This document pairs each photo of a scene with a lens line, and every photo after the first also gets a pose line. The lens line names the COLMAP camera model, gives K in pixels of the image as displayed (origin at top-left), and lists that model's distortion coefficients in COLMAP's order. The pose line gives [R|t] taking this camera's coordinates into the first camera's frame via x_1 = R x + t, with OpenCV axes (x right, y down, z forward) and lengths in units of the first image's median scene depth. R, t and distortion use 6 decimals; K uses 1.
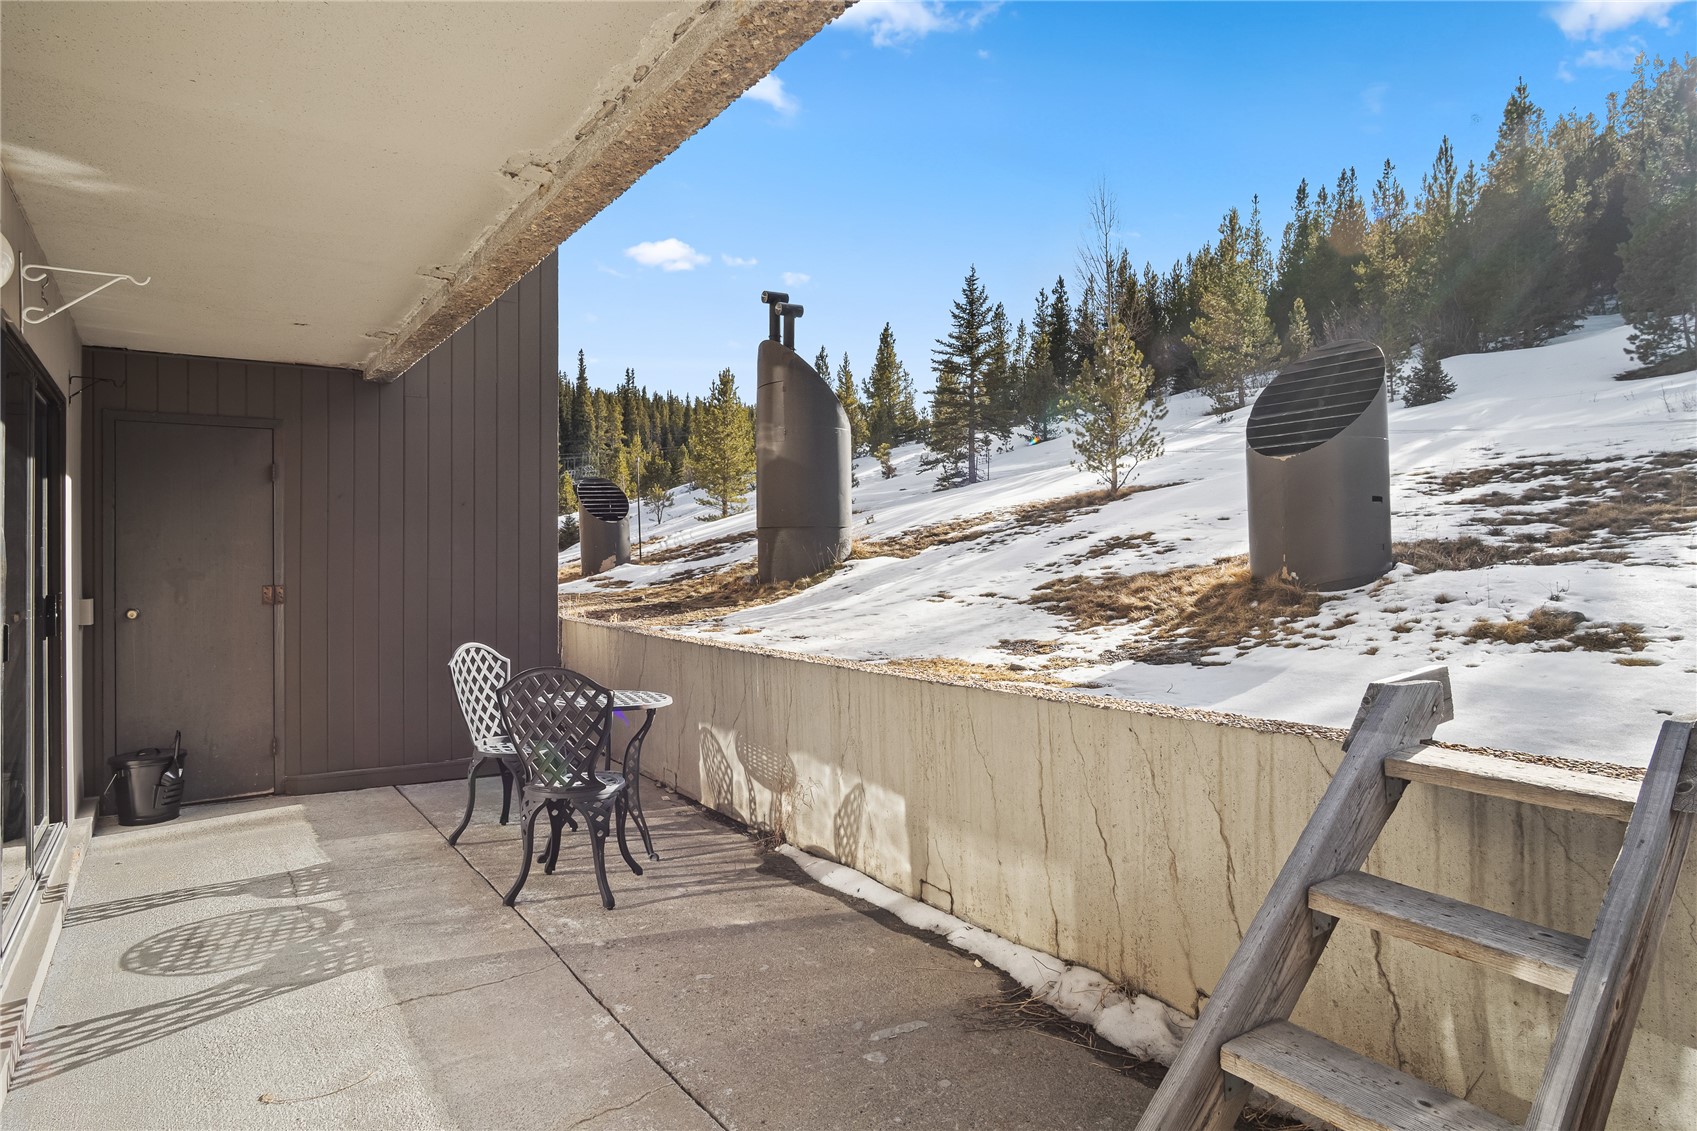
lens RADIAL K [[943.8, 0, 847.3], [0, 943.8, 551.8], [0, 0, 1]] dist [-0.023292, 0.006312]
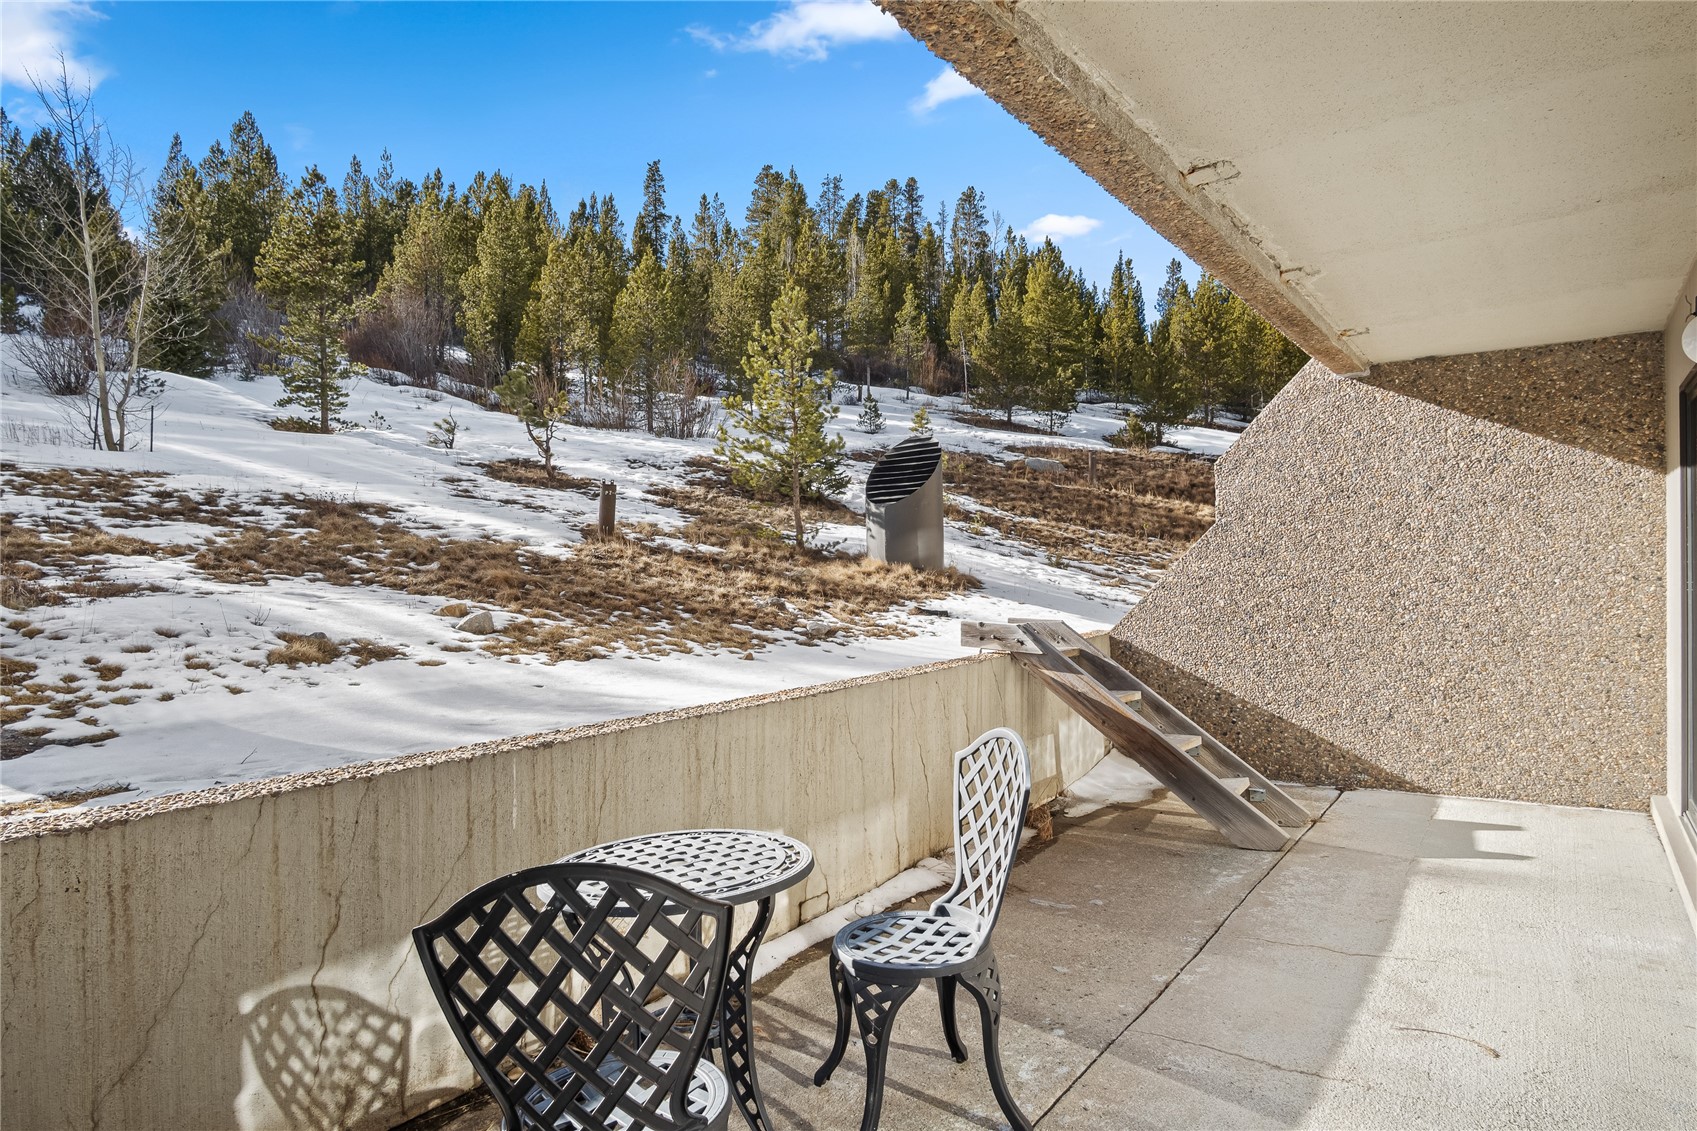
lens RADIAL K [[989.2, 0, 846.4], [0, 989.2, 575.4], [0, 0, 1]] dist [-0.024834, -0.000886]
pose [[-0.320550, 0.001670, 0.947230, -0.931106], [0.011843, 0.999927, 0.002245, 0.008878], [-0.947158, 0.011938, -0.320546, 1.317041]]
